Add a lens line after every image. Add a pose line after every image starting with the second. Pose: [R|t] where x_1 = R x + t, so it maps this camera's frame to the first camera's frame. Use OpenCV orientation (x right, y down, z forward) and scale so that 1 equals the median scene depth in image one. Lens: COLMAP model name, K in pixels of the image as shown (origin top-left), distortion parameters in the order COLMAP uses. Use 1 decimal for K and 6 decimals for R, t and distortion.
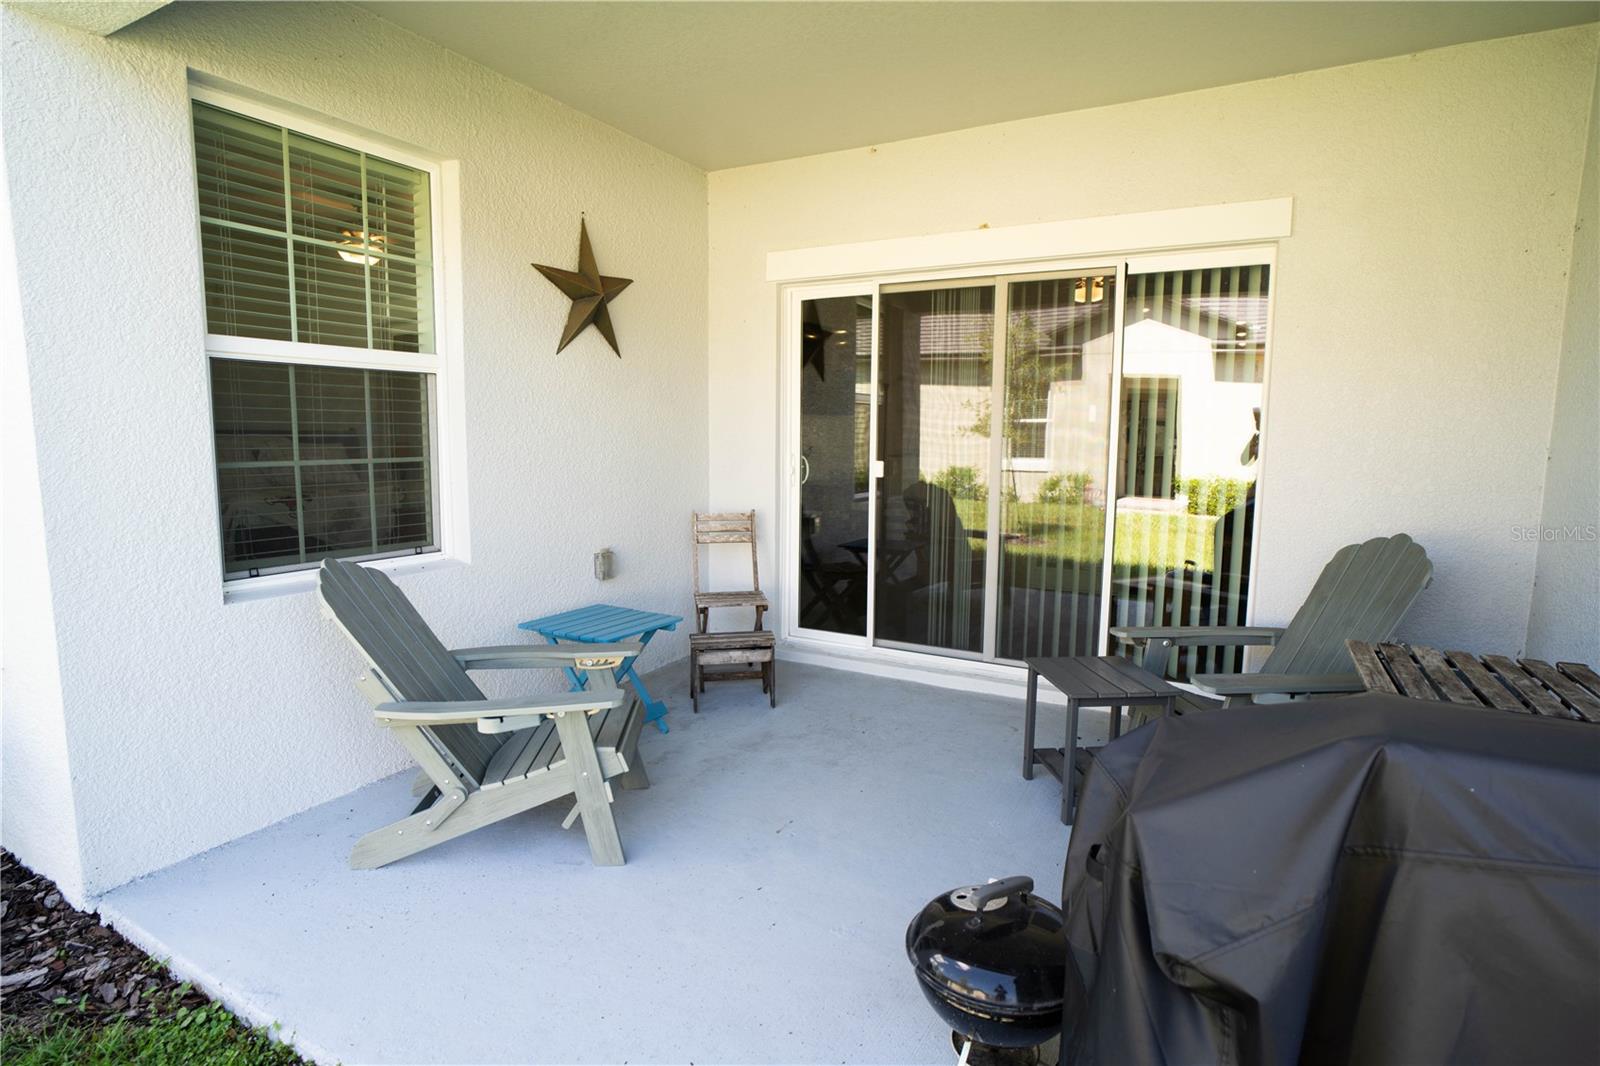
lens RADIAL K [[828.8, 0, 802.6], [0, 828.8, 527.8], [0, 0, 1]] dist [-0.043003, 0.024744]
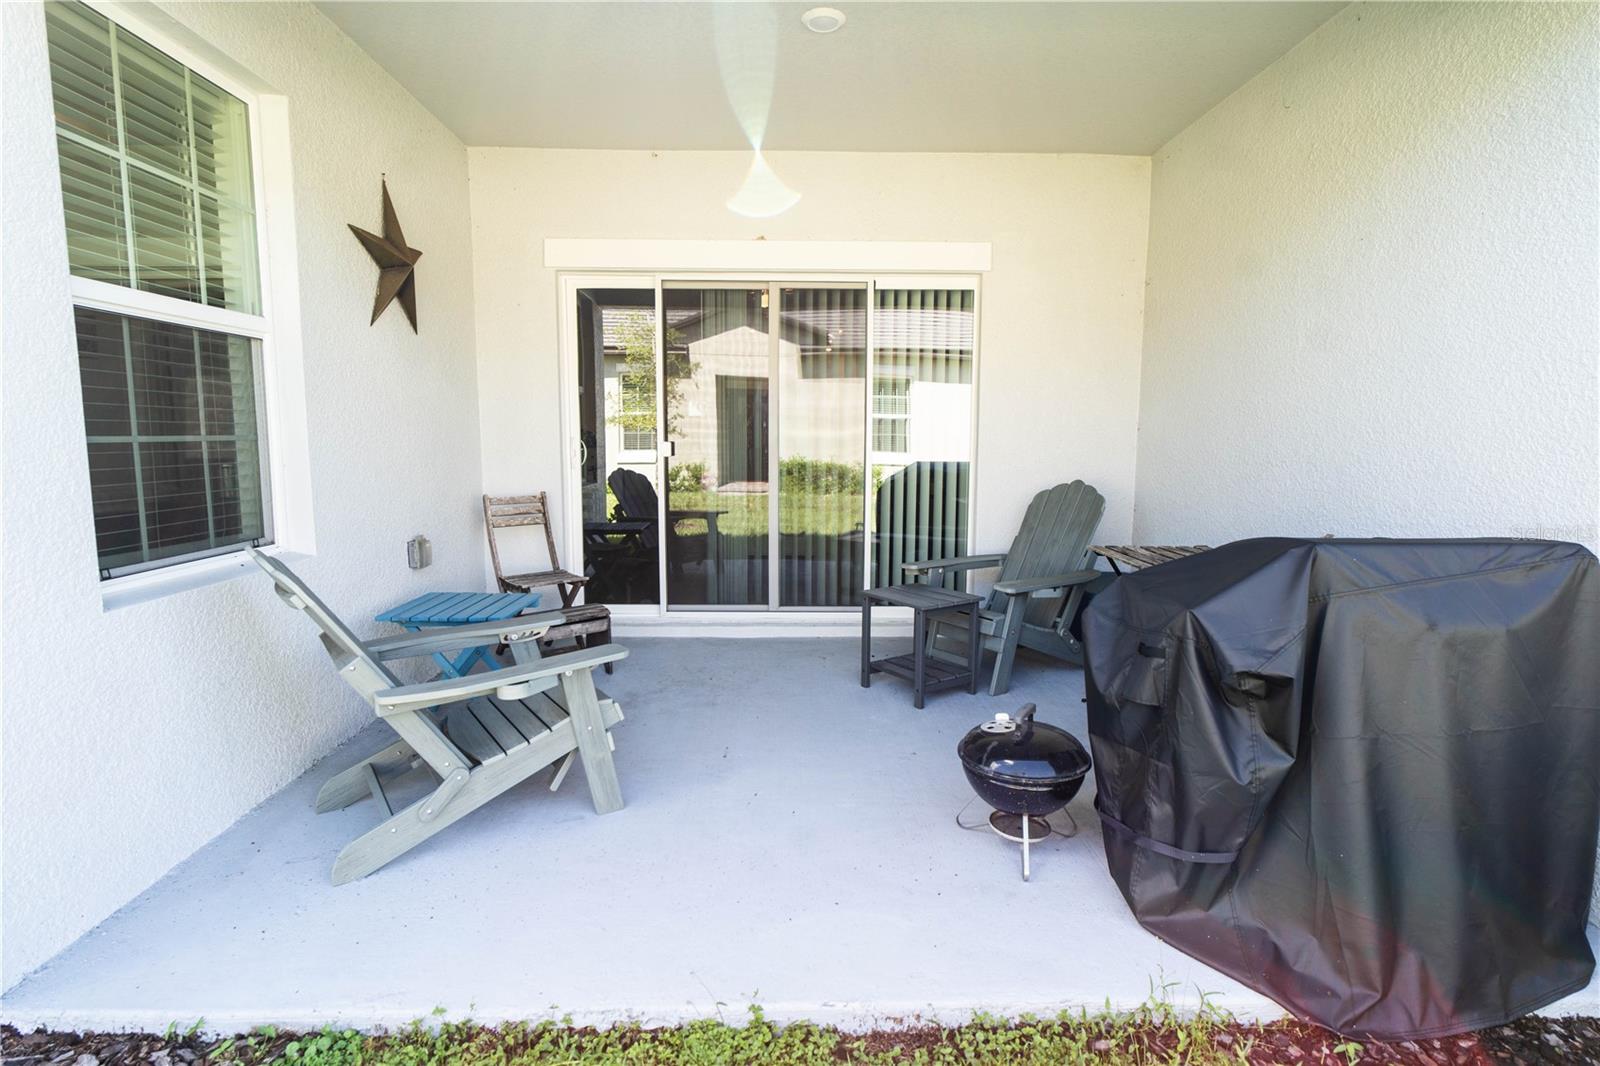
lens RADIAL K [[828.8, 0, 784.9], [0, 828.8, 536.3], [0, 0, 1]] dist [-0.043003, 0.024744]
pose [[0.860199, -0.067189, 0.505514, -0.402709], [0.062235, 0.997704, 0.026707, 0.030436], [-0.506147, 0.008487, 0.862405, -0.023664]]
